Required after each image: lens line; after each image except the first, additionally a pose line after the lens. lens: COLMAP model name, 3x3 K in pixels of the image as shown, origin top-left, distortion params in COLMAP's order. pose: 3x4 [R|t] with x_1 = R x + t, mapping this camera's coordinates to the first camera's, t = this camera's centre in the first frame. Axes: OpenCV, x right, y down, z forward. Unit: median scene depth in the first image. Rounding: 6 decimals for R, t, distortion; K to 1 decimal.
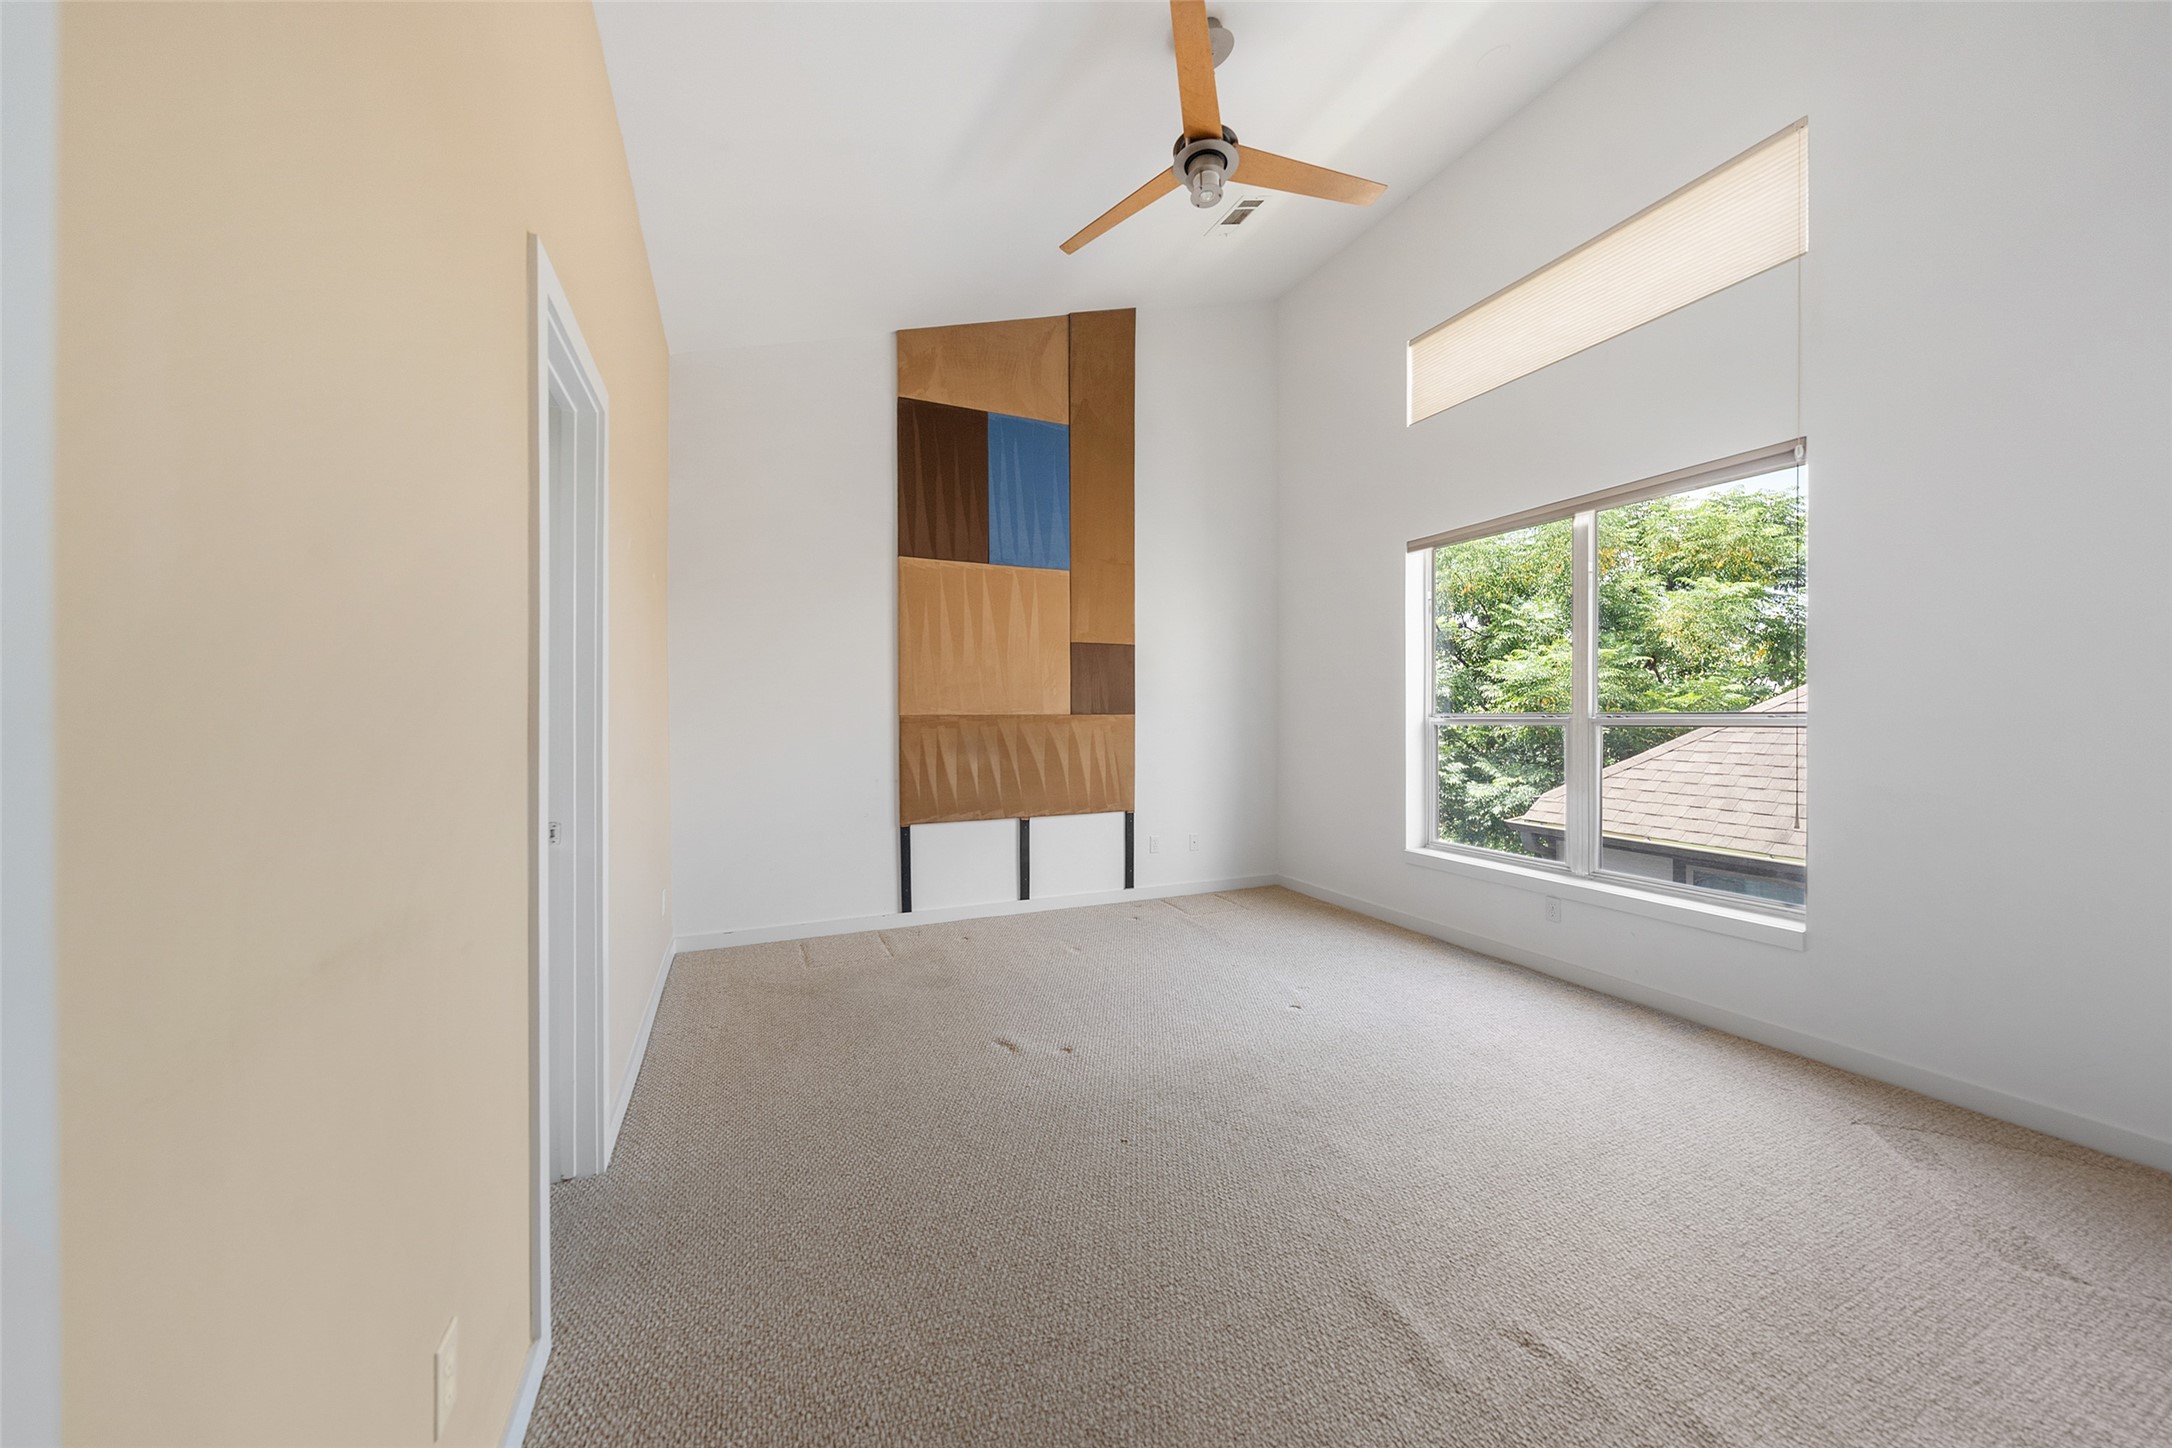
lens RADIAL K [[749.7, 0, 1081.8], [0, 749.7, 721.9], [0, 0, 1]] dist [-0.003116, 0.000199]
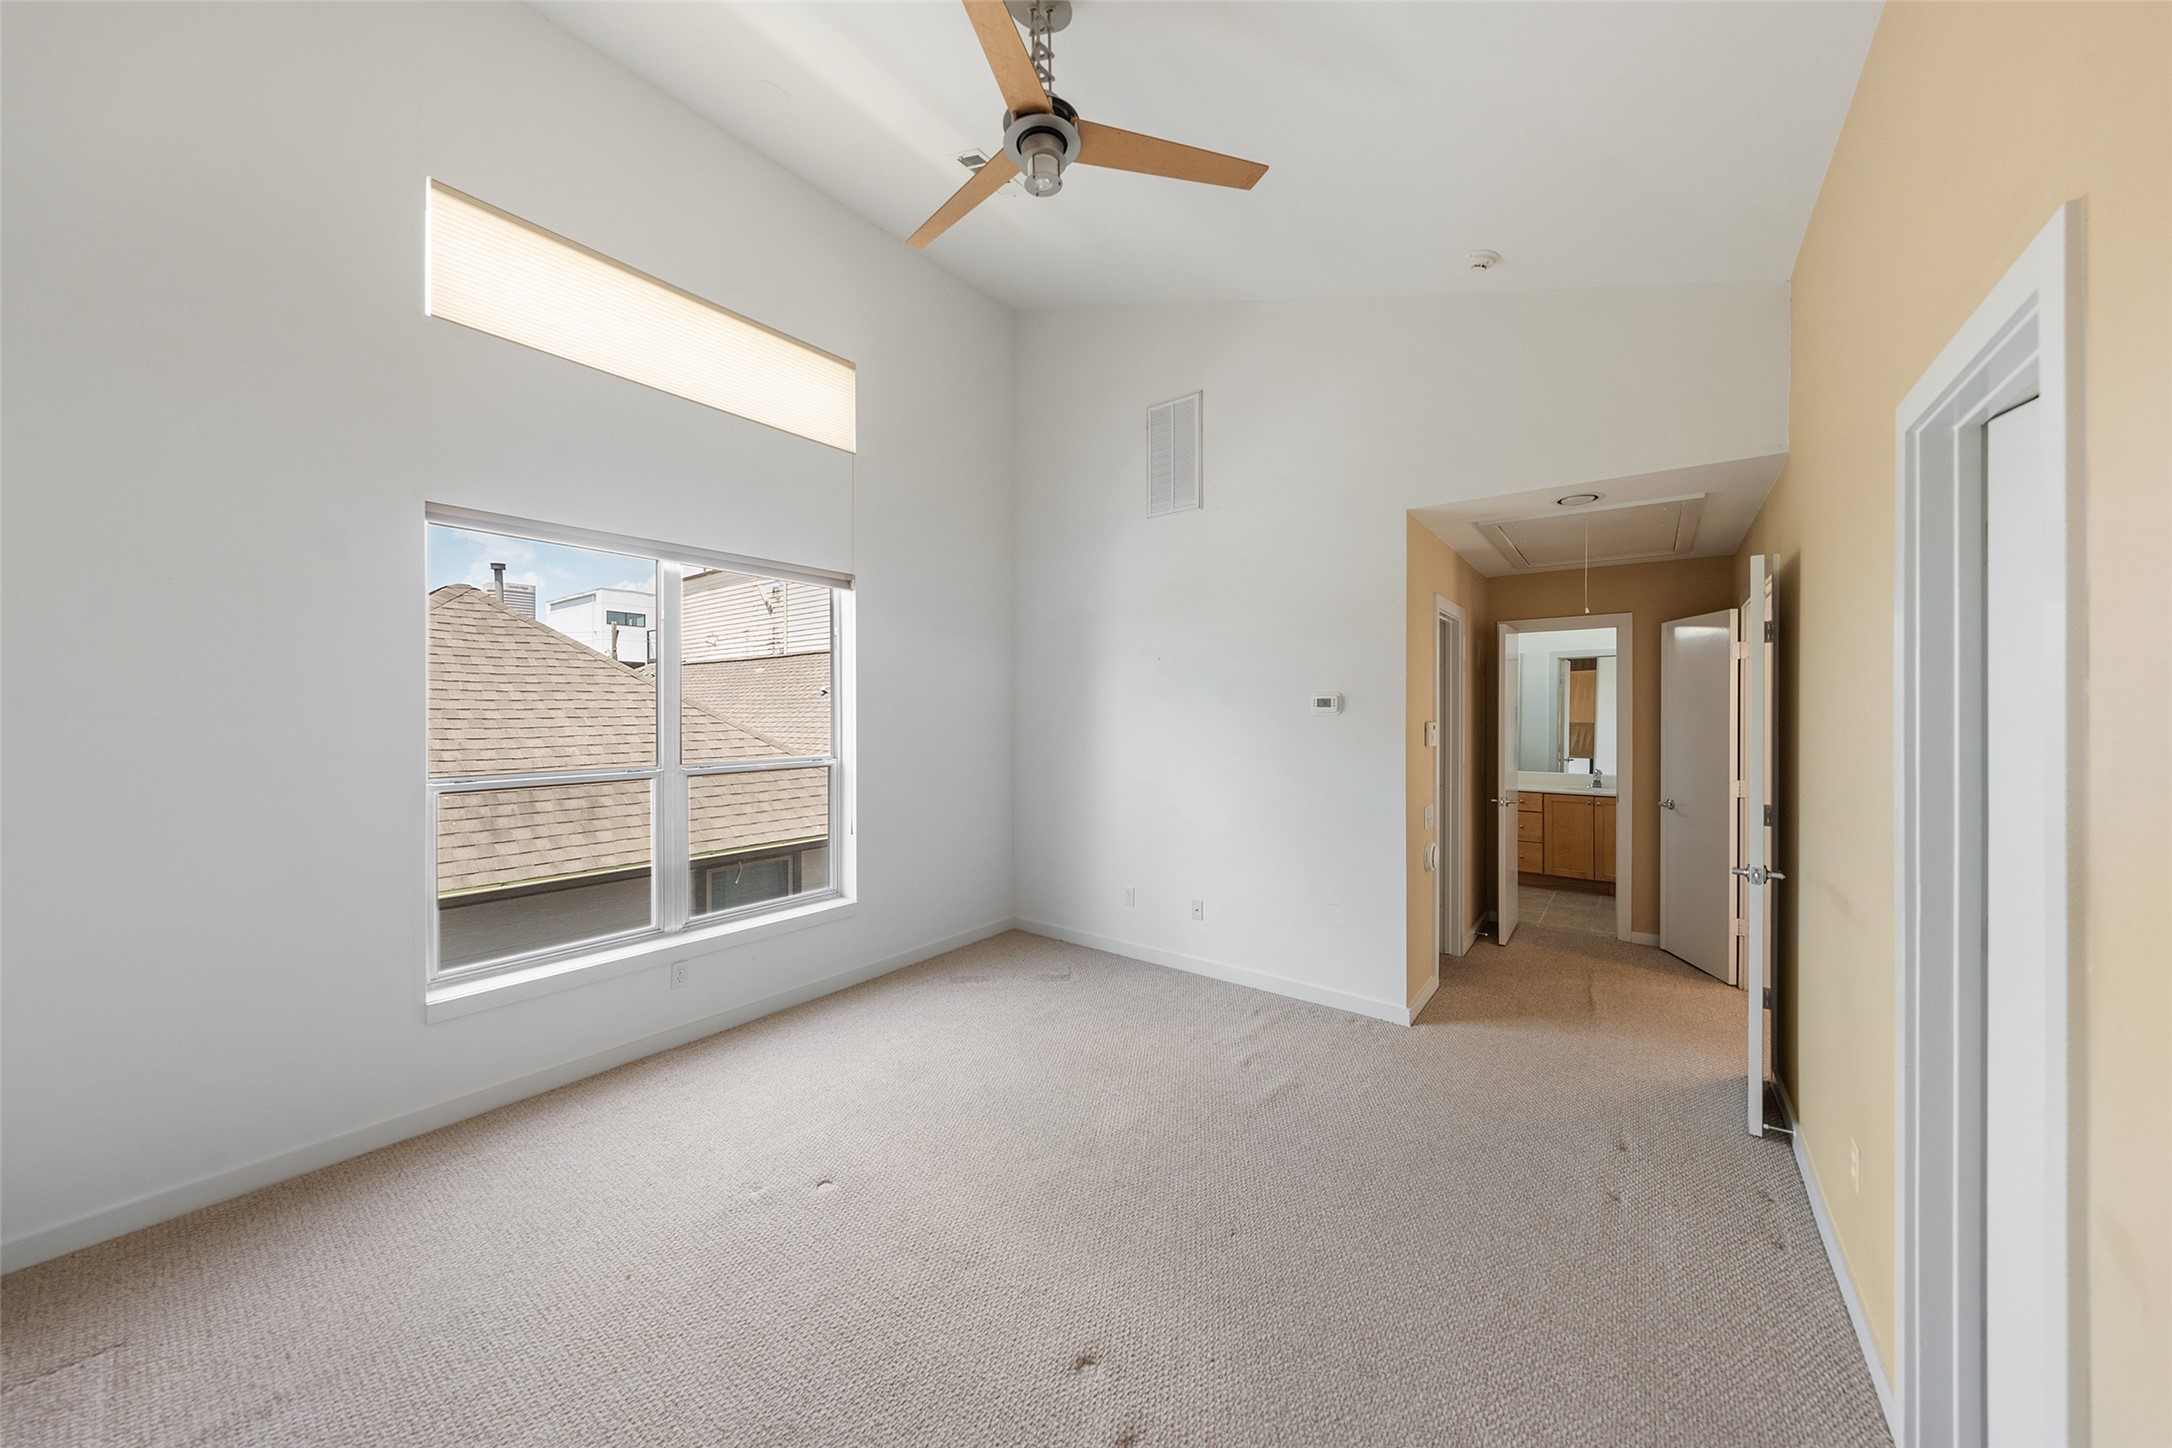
lens RADIAL K [[749.7, 0, 1077.8], [0, 749.7, 709.5], [0, 0, 1]] dist [-0.003116, 0.000199]
pose [[-0.480061, -0.003312, 0.877229, -0.509773], [0.003607, 0.999977, 0.005749, -0.101896], [-0.877228, 0.005924, -0.480038, 1.173618]]
